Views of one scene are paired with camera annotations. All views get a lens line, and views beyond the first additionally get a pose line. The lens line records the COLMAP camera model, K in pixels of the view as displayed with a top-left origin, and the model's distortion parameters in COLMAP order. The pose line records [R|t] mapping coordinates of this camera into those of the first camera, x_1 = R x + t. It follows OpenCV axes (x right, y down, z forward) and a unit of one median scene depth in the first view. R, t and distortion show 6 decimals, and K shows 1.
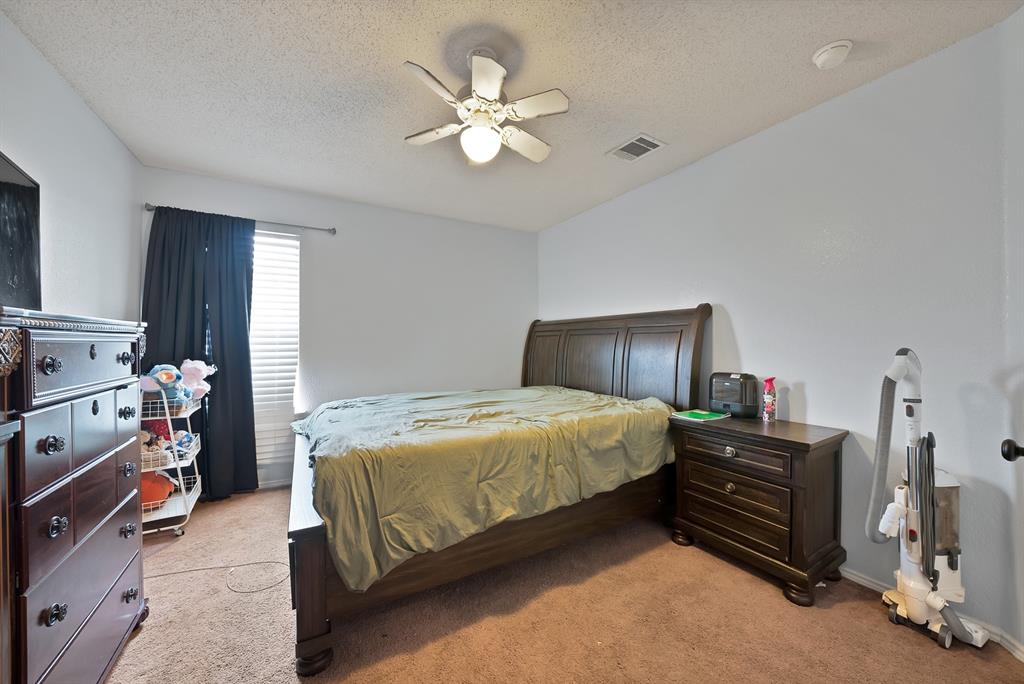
lens RADIAL K [[375.8, 0, 514.2], [0, 375.8, 344.2], [0, 0, 1]] dist [-0.024384, 0.000219]
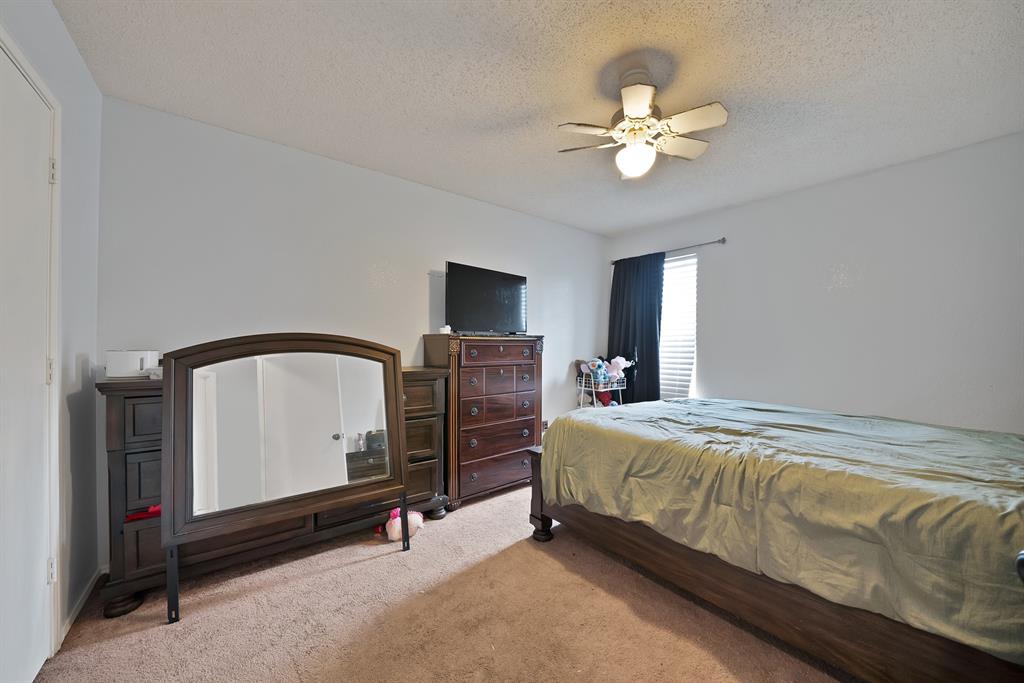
lens RADIAL K [[375.8, 0, 514.2], [0, 375.8, 343.7], [0, 0, 1]] dist [-0.024384, 0.000219]
pose [[0.125676, -0.003809, -0.992064, 0.793404], [-0.005257, 0.999976, -0.004506, -0.003161], [0.992057, 0.005781, 0.125653, 0.454566]]
